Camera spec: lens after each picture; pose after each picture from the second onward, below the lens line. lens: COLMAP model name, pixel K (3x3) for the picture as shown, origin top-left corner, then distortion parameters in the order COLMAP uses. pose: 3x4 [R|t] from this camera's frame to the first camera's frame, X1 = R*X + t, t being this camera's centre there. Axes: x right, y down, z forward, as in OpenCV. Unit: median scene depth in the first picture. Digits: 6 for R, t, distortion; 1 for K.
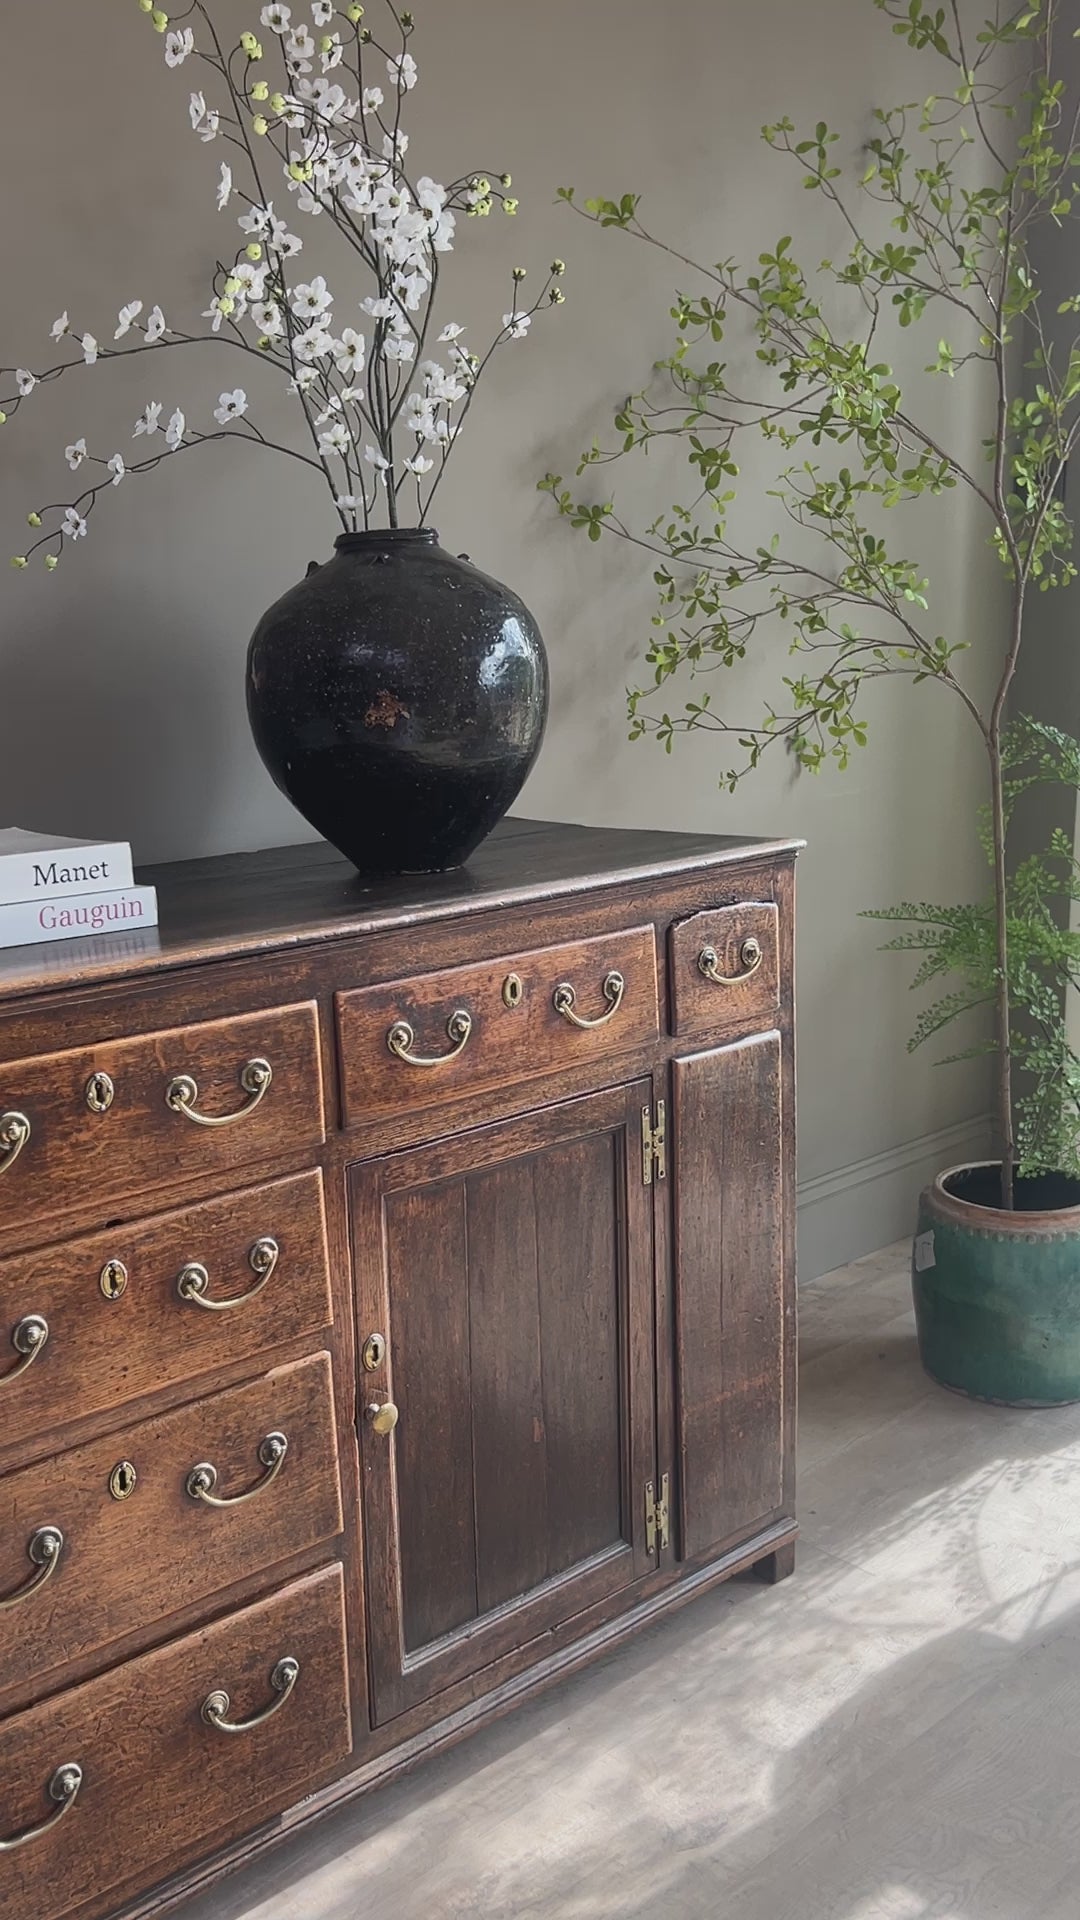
lens RADIAL K [[1758.4, 0, 540.0], [0, 1758.4, 960.0], [0, 0, 1]] dist [0.172327, -0.472153]
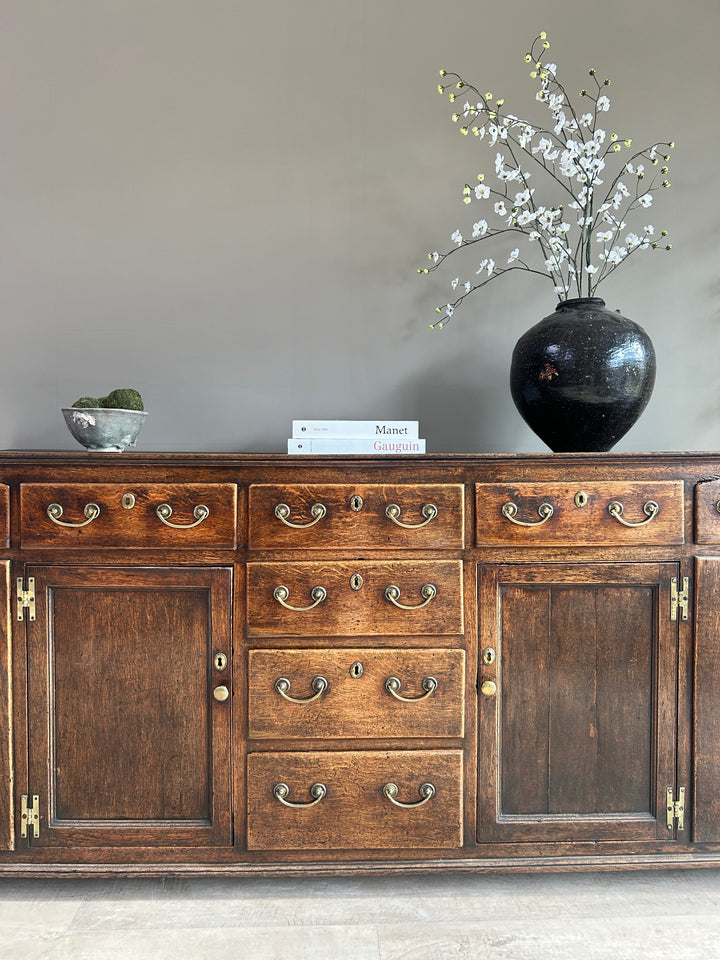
lens RADIAL K [[728.5, 0, 353.3], [0, 728.5, 475.6], [0, 0, 1]] dist [0.047718, -0.055067]
pose [[0.743309, 0.045433, -0.667403, 0.375159], [-0.148585, 0.983982, -0.098501, 0.120066], [0.652237, 0.172383, 0.738154, 0.204184]]
